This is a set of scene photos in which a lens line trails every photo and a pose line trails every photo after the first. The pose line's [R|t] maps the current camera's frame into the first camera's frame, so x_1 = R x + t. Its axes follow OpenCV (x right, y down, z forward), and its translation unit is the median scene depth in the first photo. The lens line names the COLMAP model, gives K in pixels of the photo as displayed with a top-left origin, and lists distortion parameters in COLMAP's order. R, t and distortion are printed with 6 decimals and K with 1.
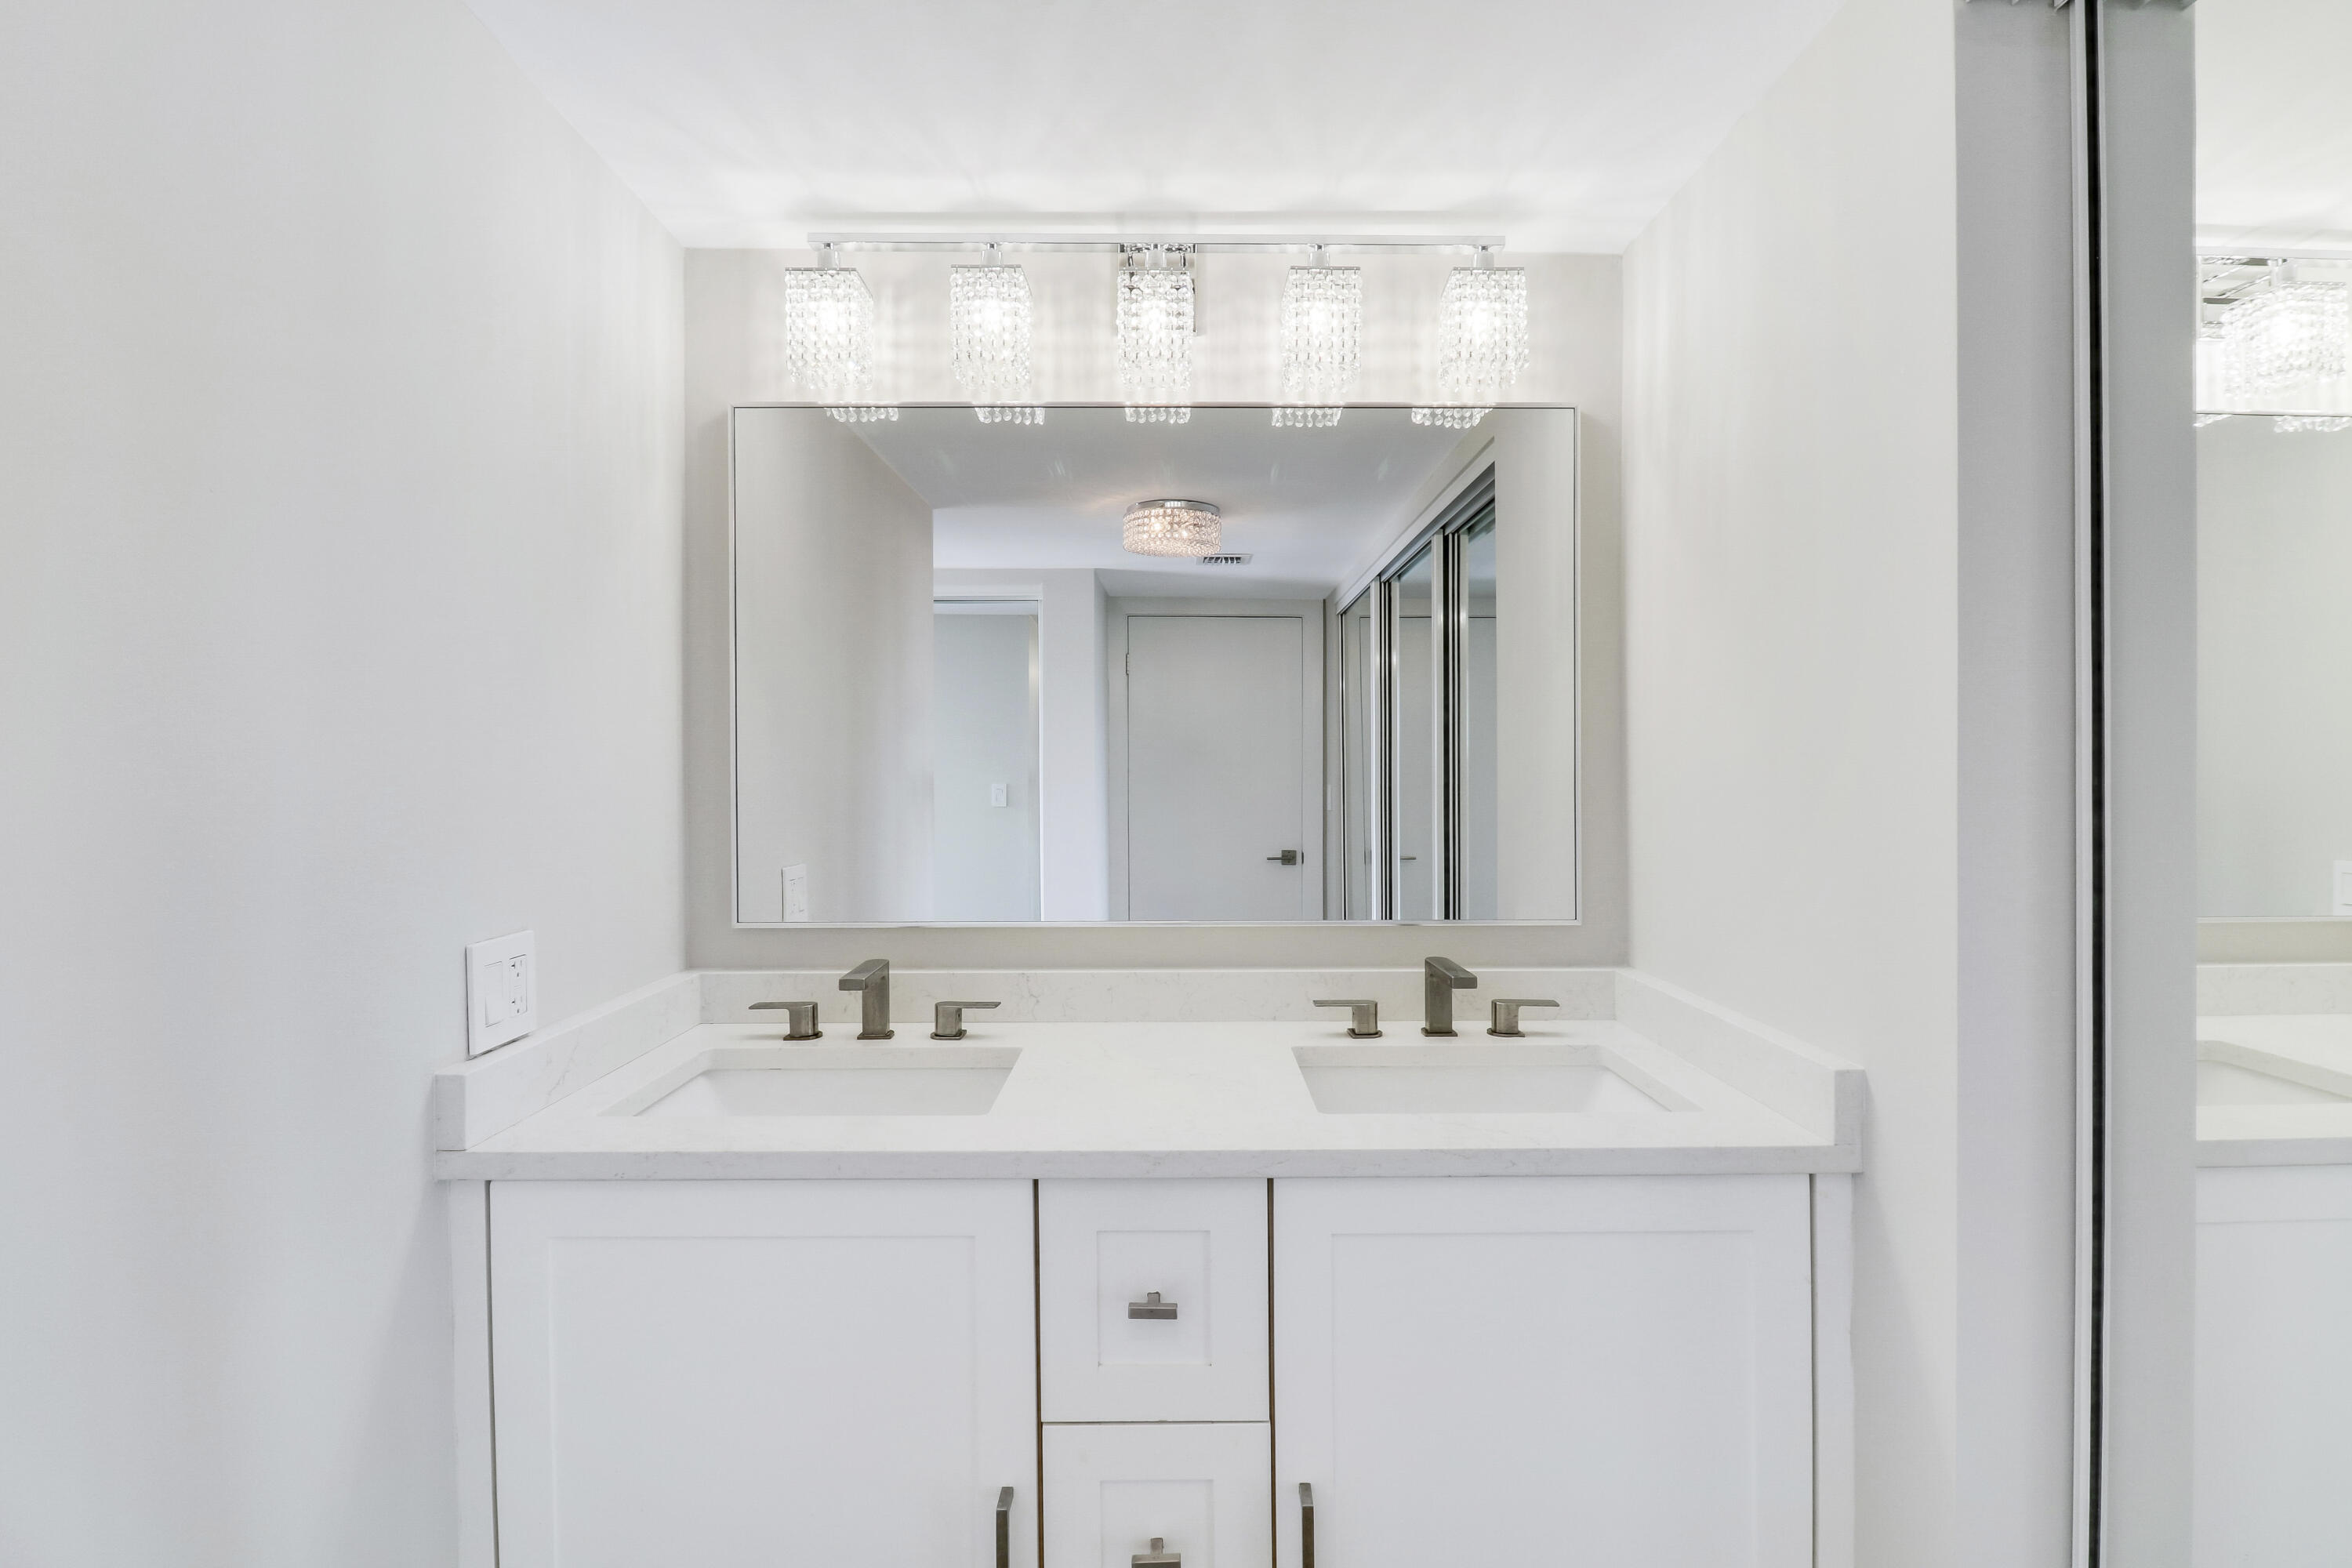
lens RADIAL K [[1102.2, 0, 1186.7], [0, 1102.2, 783.6], [0, 0, 1]] dist [-0.002975, -0.008200]
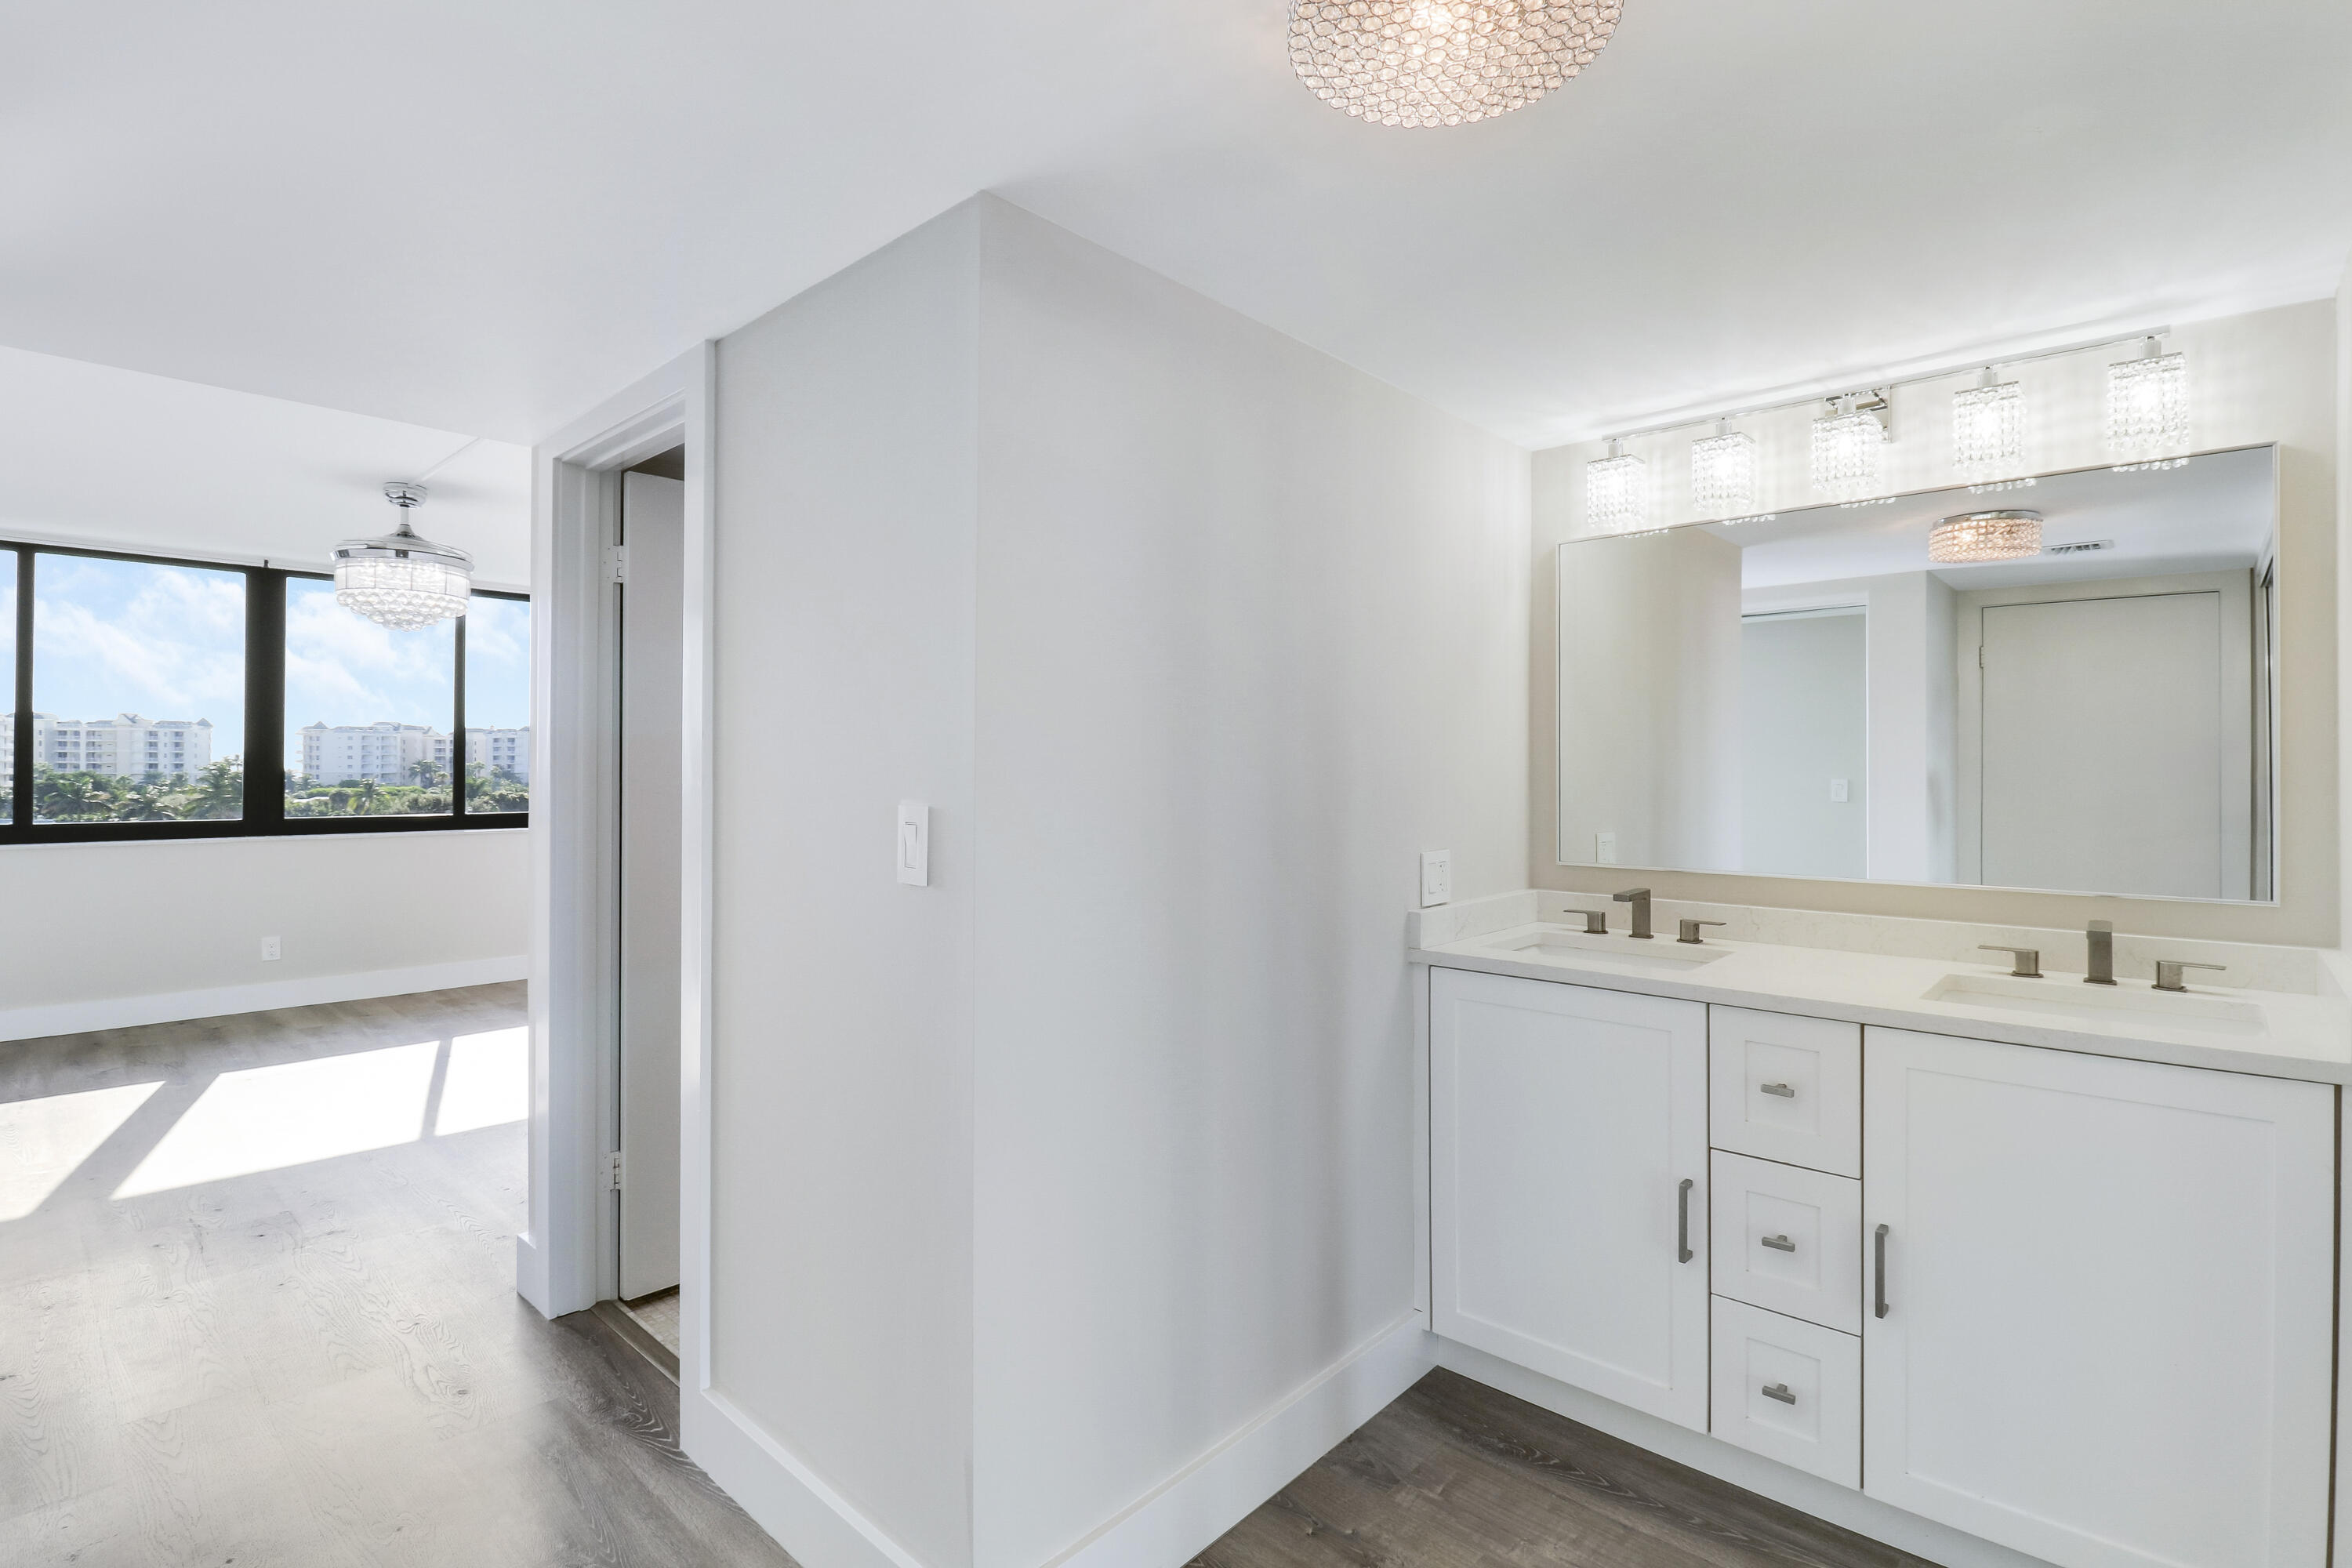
lens RADIAL K [[1102.2, 0, 1182.8], [0, 1102.2, 777.1], [0, 0, 1]] dist [-0.002975, -0.008200]
pose [[0.723982, 0.007593, -0.689777, 0.323518], [-0.008127, 0.999964, 0.002478, 0.002687], [0.689771, 0.003812, 0.724018, -0.585461]]
